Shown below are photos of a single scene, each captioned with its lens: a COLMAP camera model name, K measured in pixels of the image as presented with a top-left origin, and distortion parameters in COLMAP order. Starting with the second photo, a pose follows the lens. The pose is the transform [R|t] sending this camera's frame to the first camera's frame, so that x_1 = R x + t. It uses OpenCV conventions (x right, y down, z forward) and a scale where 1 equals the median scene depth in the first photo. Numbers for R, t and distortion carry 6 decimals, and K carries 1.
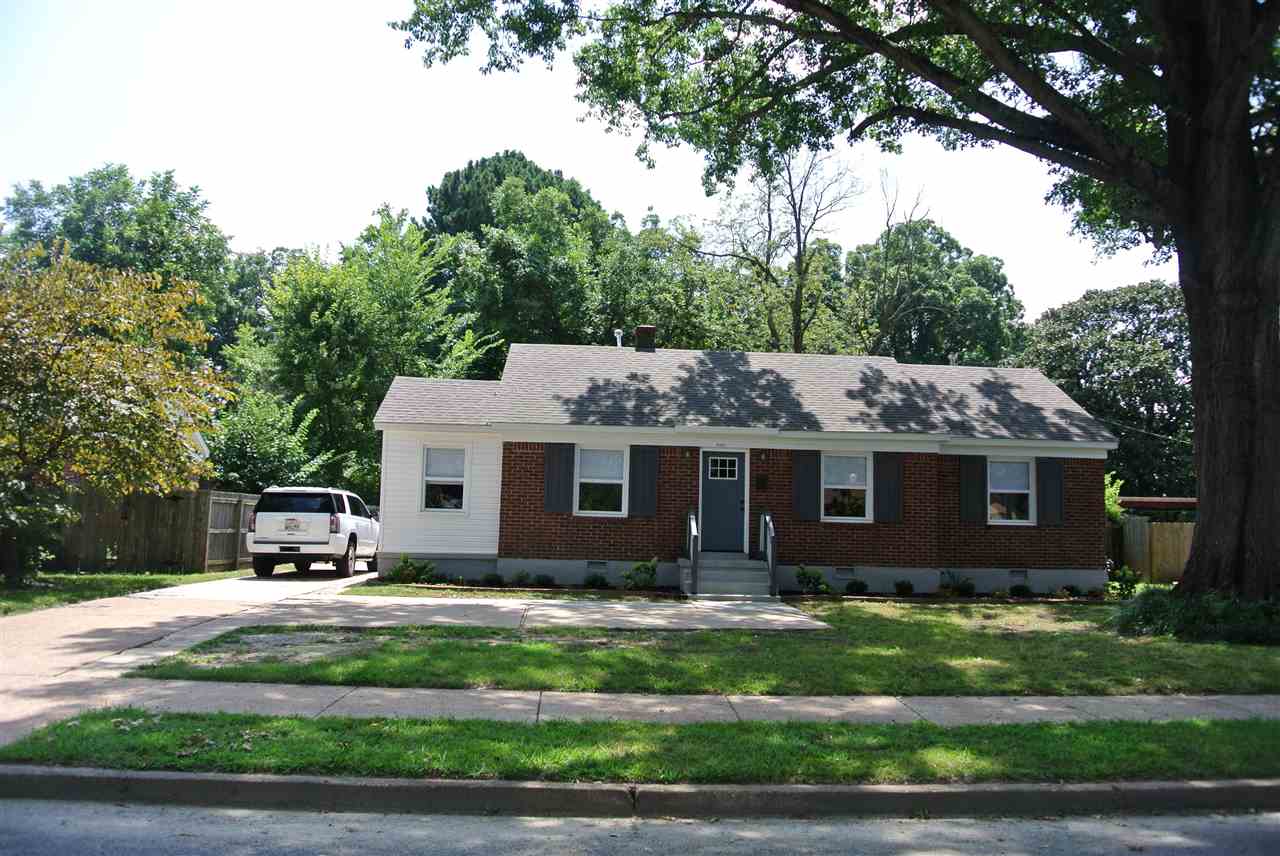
lens RADIAL K [[953.0, 0, 647.7], [0, 953.0, 428.2], [0, 0, 1]] dist [-0.079901, 0.000250]
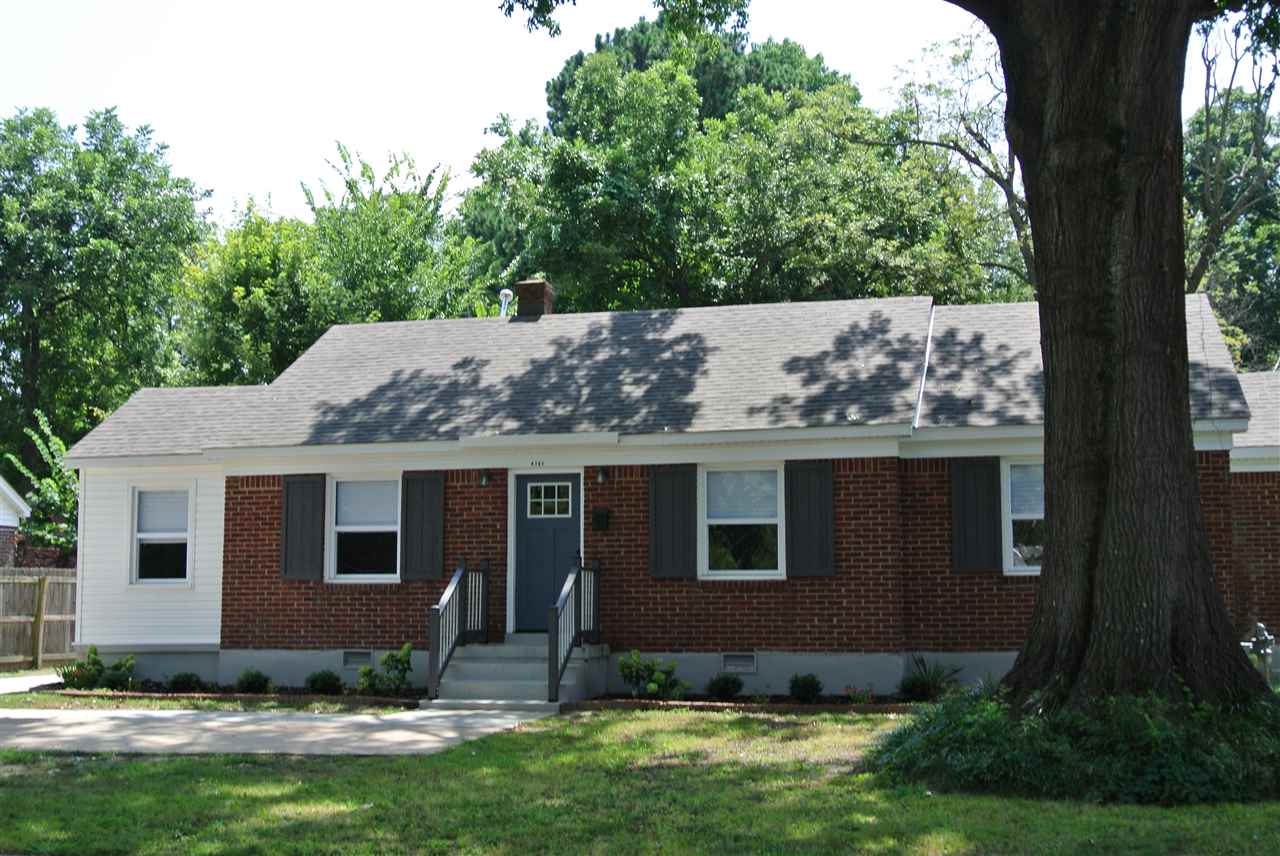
lens RADIAL K [[1508.1, 0, 640.0], [0, 1508.1, 428.0], [0, 0, 1]] dist [-0.044691, 0.021492]
pose [[0.960159, -0.061464, -0.272613, 0.379343], [0.059559, 0.998108, -0.015266, 0.012262], [0.273036, -0.001579, 0.962003, 0.050983]]
